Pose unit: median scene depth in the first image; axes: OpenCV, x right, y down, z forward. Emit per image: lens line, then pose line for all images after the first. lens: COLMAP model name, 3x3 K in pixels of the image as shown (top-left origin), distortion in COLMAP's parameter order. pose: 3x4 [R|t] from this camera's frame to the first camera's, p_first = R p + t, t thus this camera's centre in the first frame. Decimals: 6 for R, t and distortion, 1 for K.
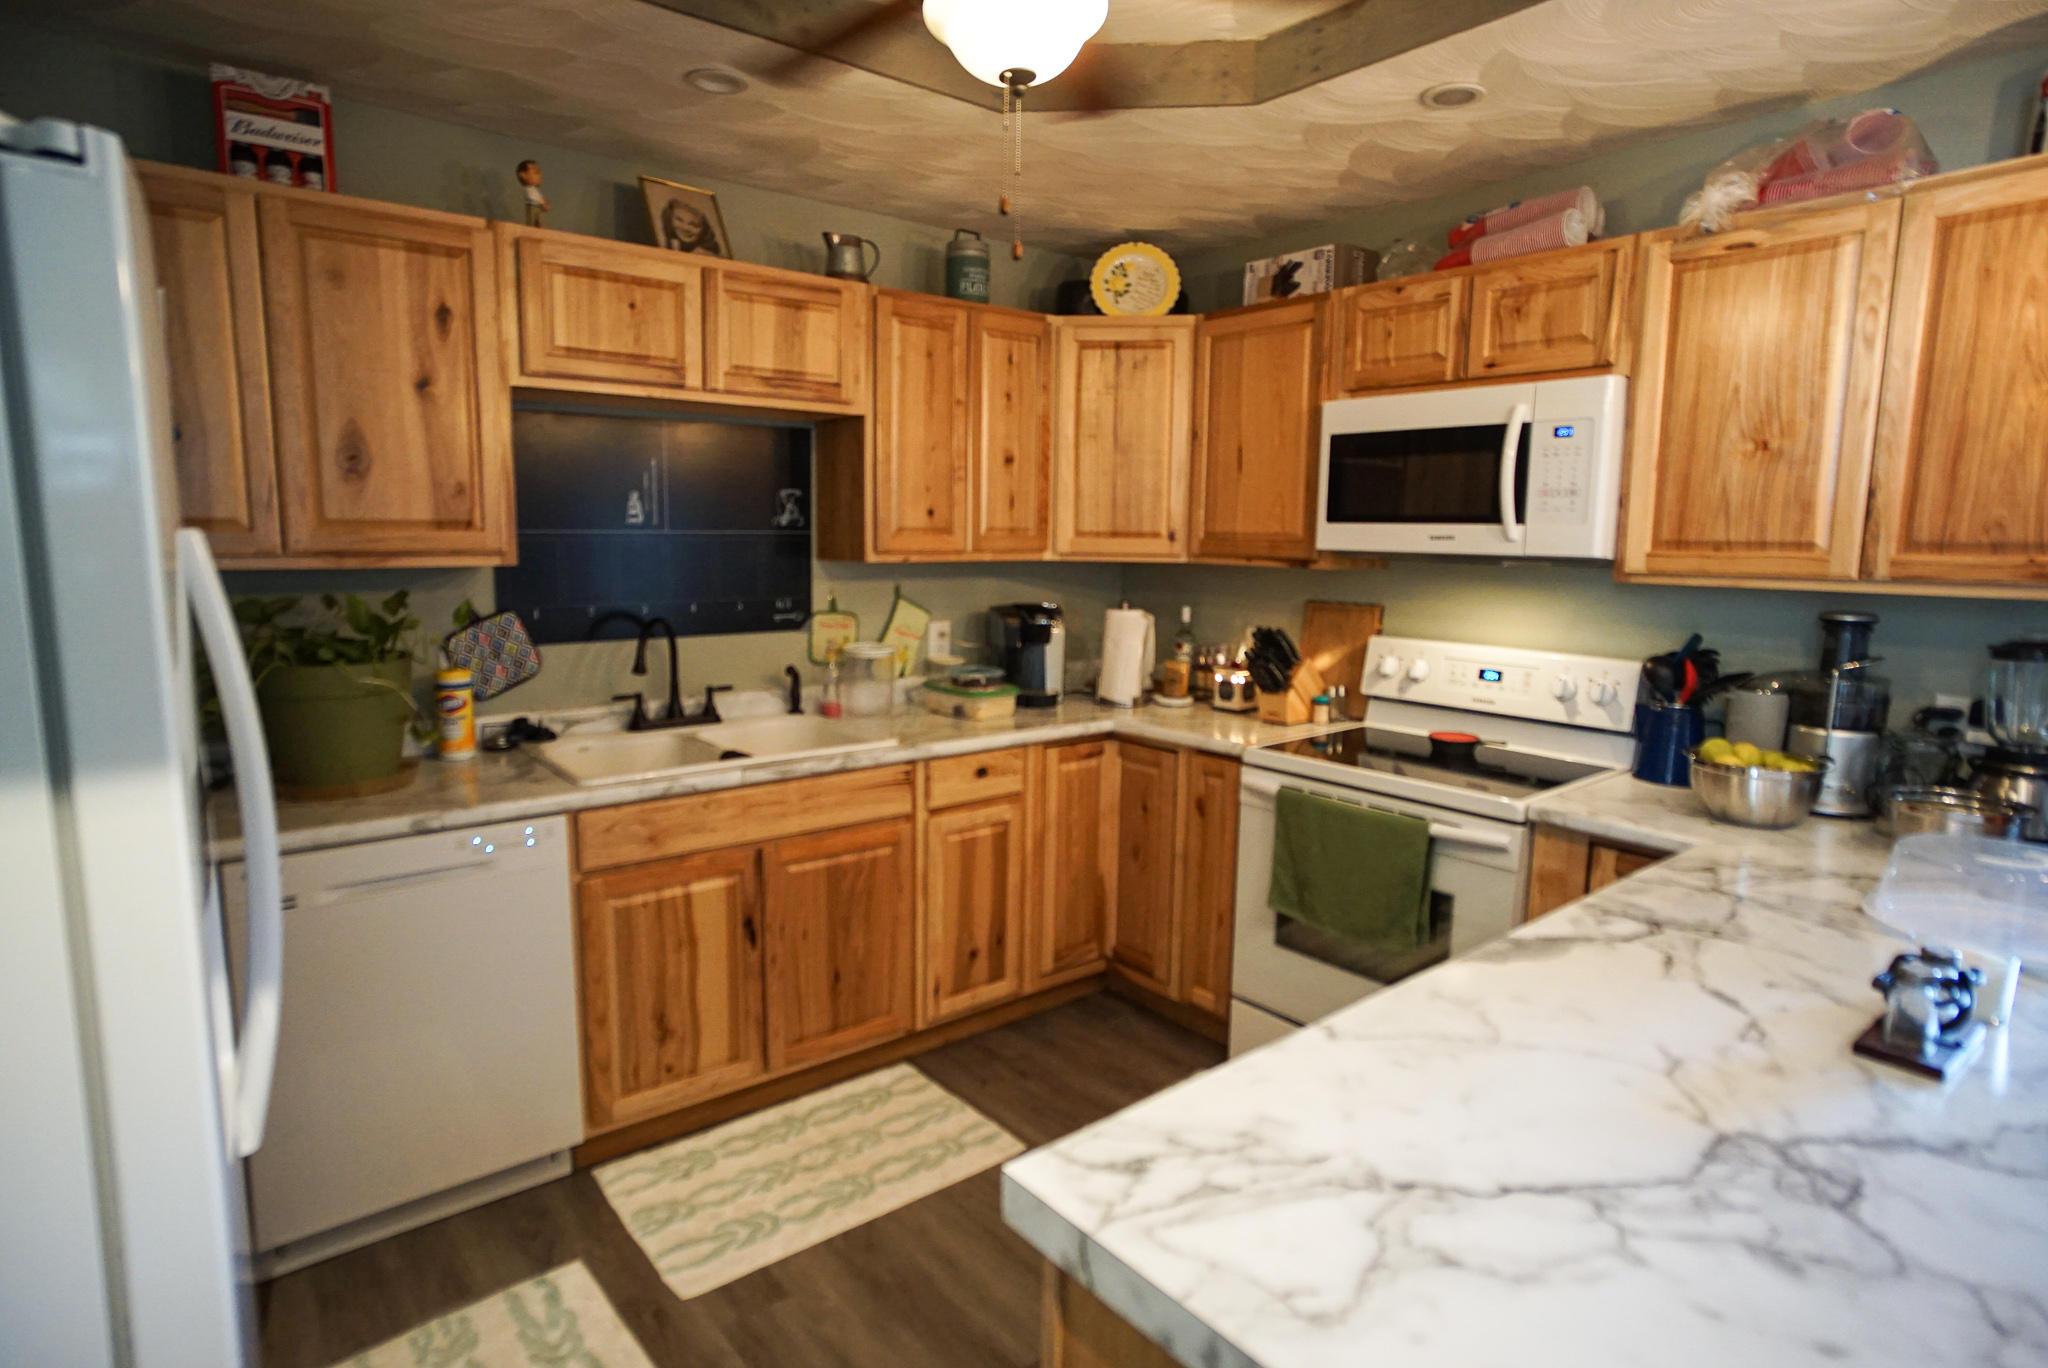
lens RADIAL K [[1064.3, 0, 1024.0], [0, 1064.3, 684.0], [0, 0, 1]] dist [-0.077689, 0.050308]
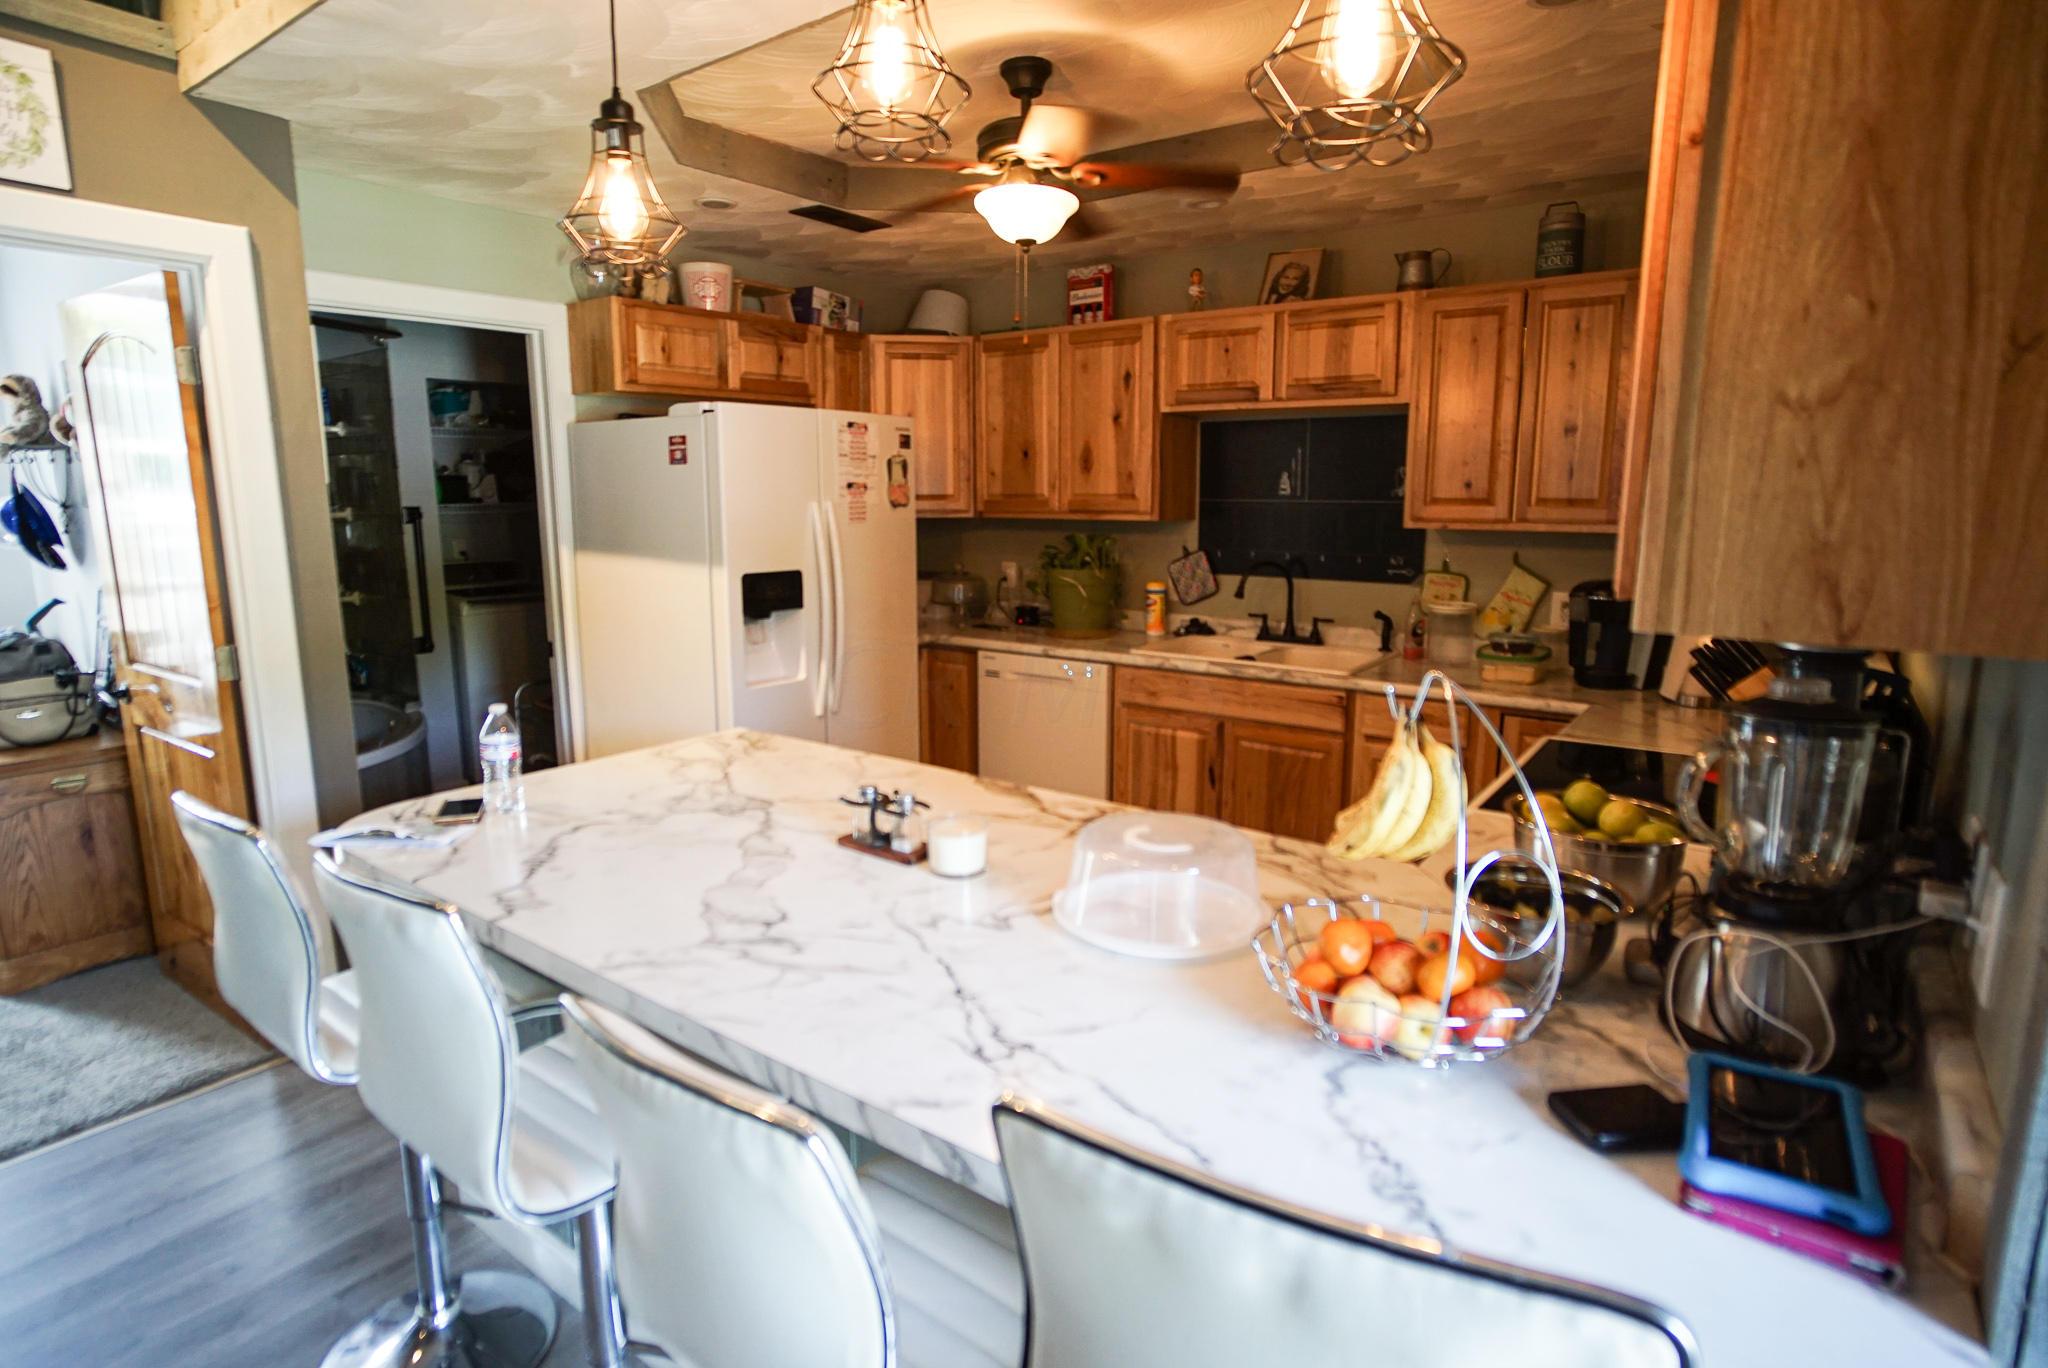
lens RADIAL K [[1064.3, 0, 1024.0], [0, 1064.3, 684.0], [0, 0, 1]] dist [-0.077689, 0.050308]
pose [[0.255255, 0.161901, -0.953222, 0.996946], [-0.133139, 0.982375, 0.131201, -0.045962], [0.957663, 0.093422, 0.272311, 0.325027]]
